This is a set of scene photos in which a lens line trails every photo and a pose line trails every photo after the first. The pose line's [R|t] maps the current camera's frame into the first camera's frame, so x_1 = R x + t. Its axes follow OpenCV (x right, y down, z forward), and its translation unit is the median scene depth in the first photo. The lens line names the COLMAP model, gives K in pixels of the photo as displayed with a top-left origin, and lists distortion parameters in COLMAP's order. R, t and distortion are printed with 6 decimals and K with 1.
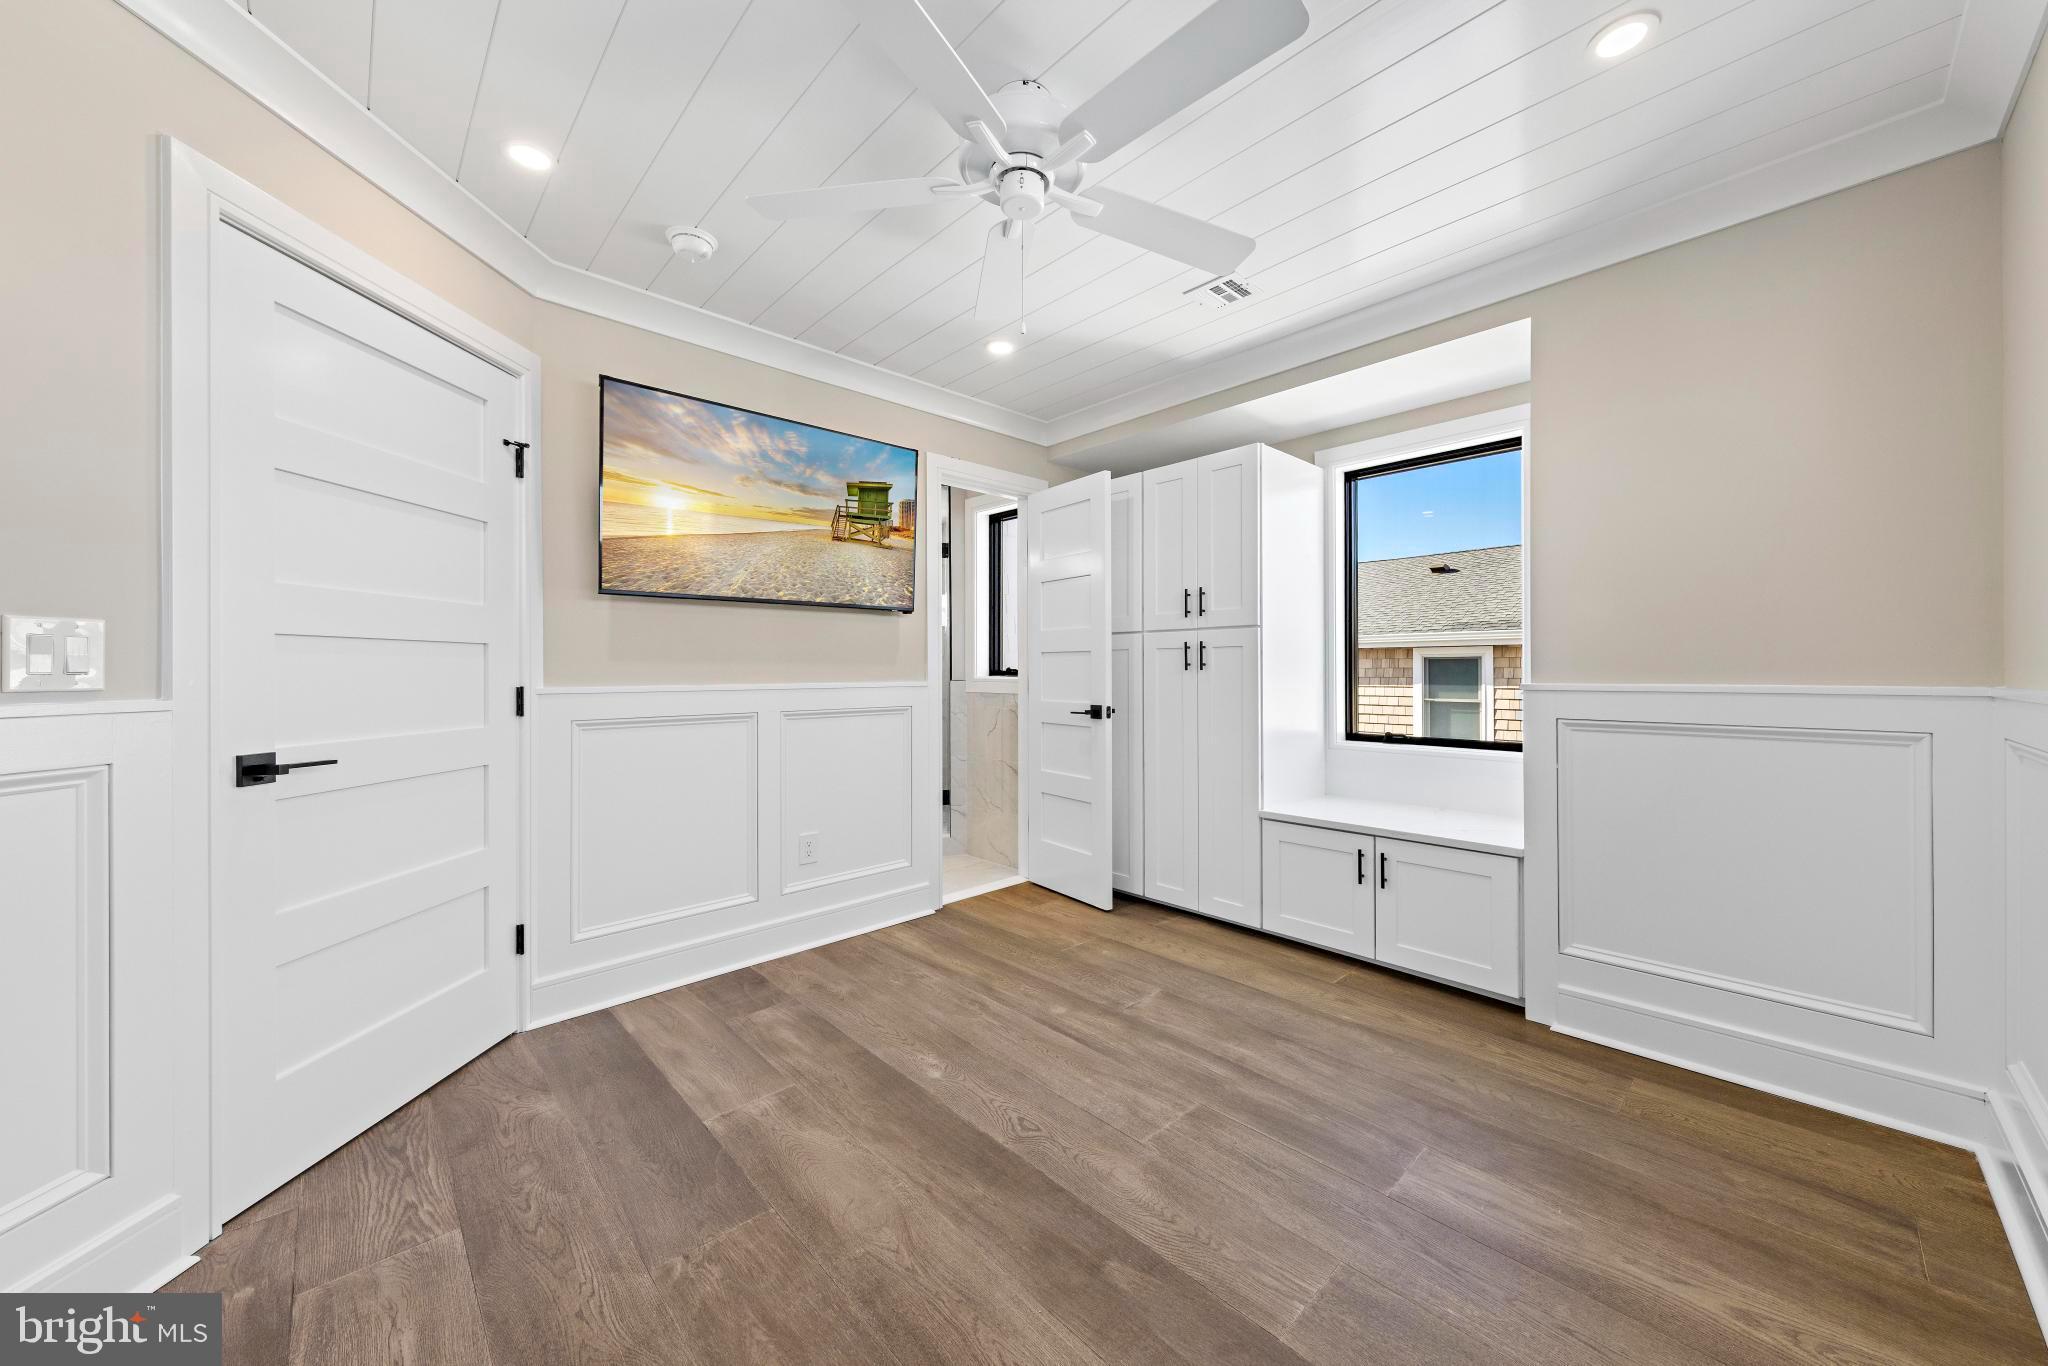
lens RADIAL K [[724.8, 0, 1025.5], [0, 724.8, 674.6], [0, 0, 1]] dist [0.005359, -0.000682]
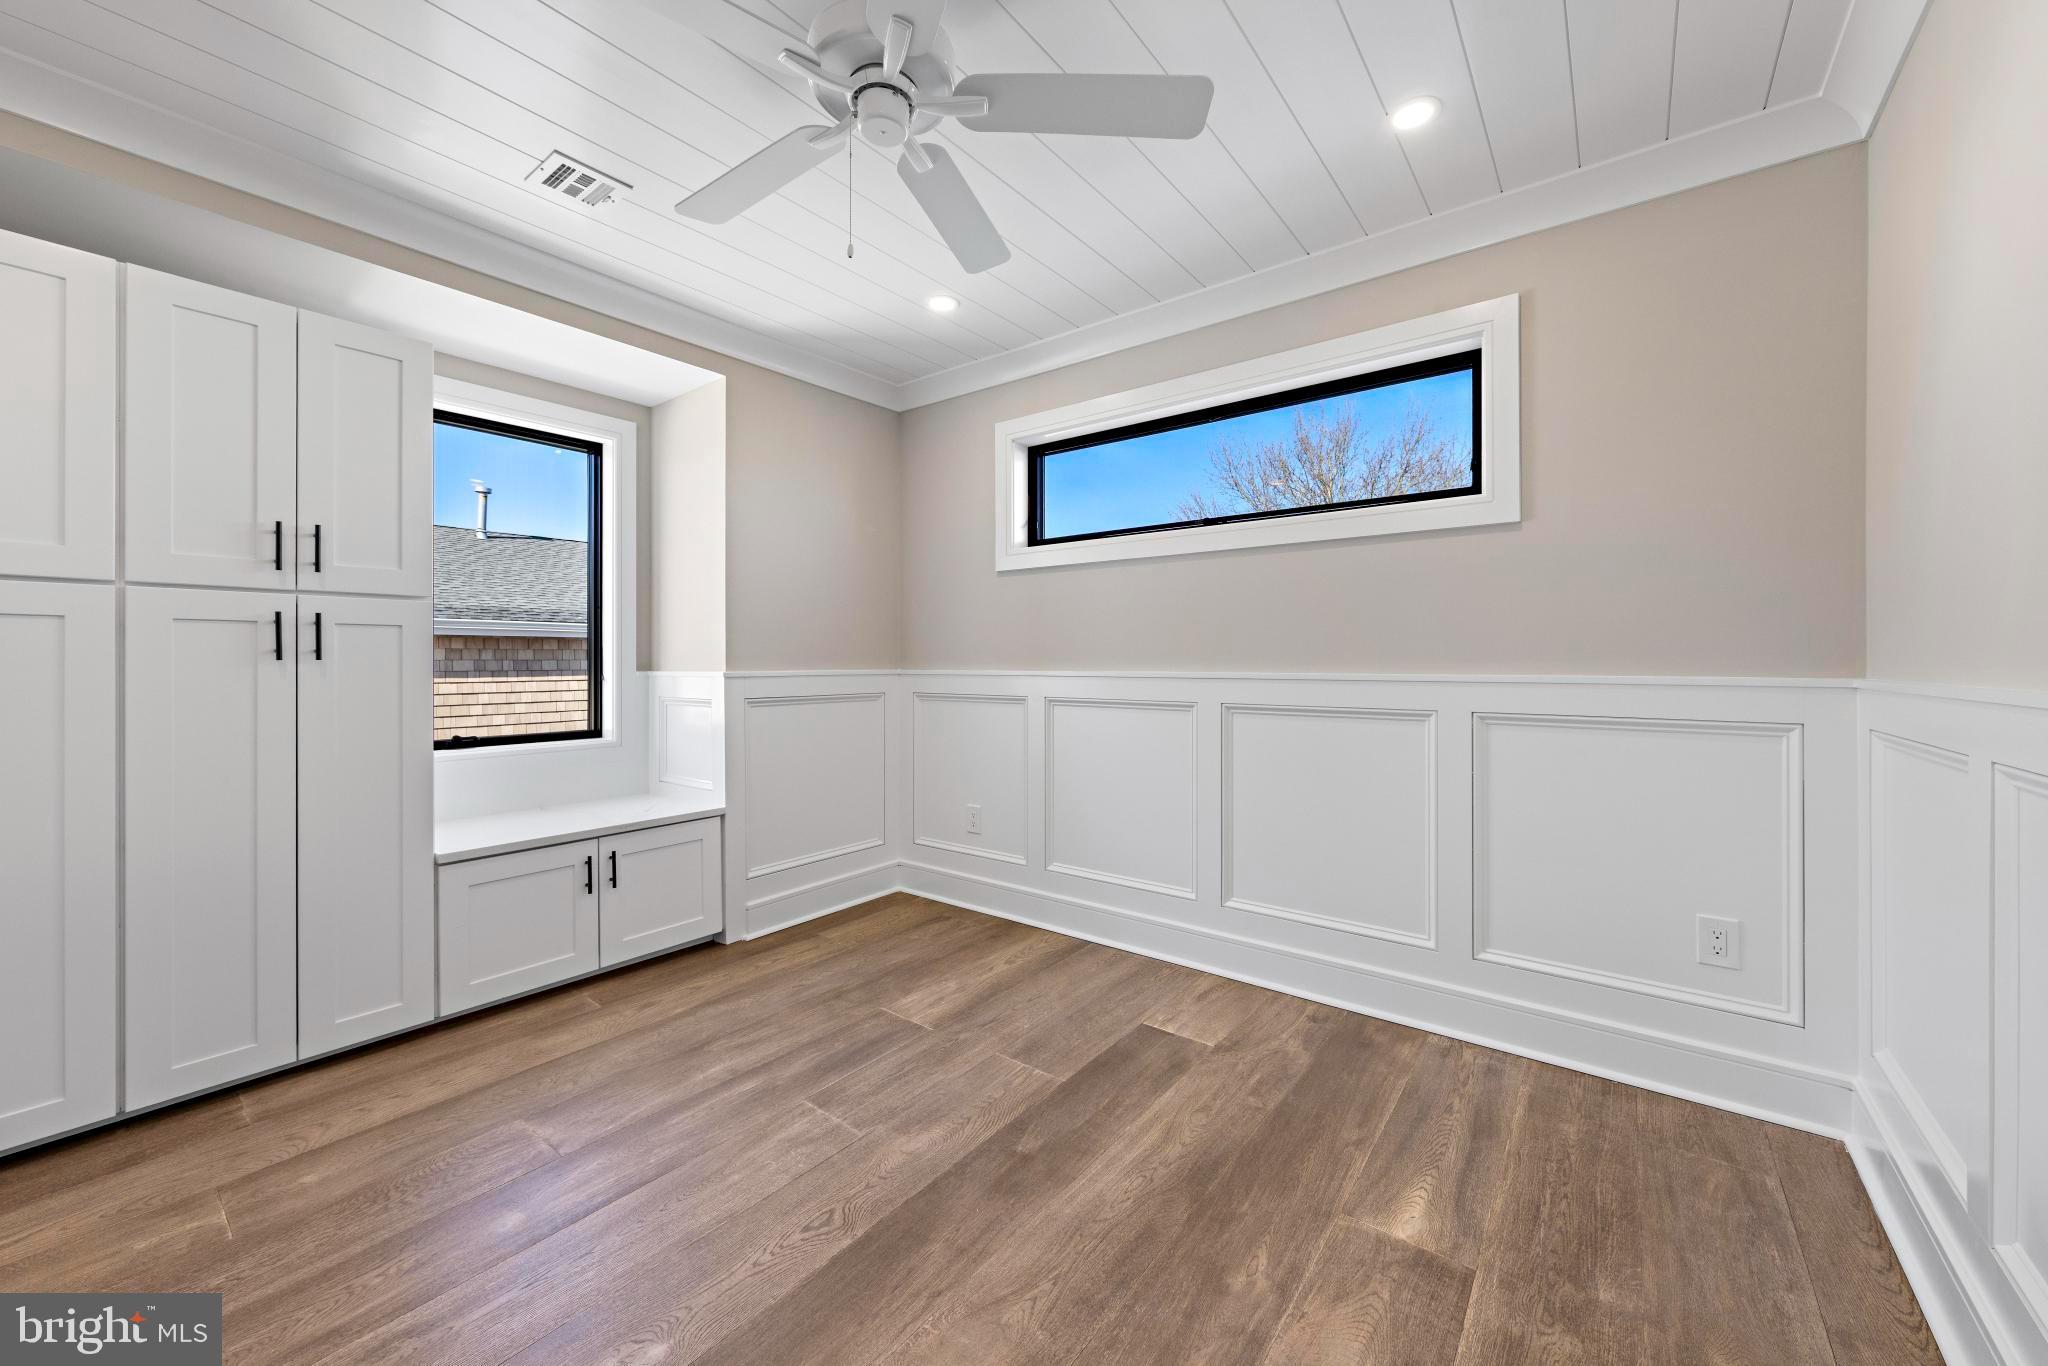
lens RADIAL K [[764.5, 0, 1028.6], [0, 764.5, 669.5], [0, 0, 1]] dist [0.002863, 0.000174]
pose [[-0.149323, -0.006355, 0.988768, -0.744125], [0.007171, 0.999946, 0.007510, 0.001535], [-0.988762, 0.008212, -0.149270, 0.763750]]
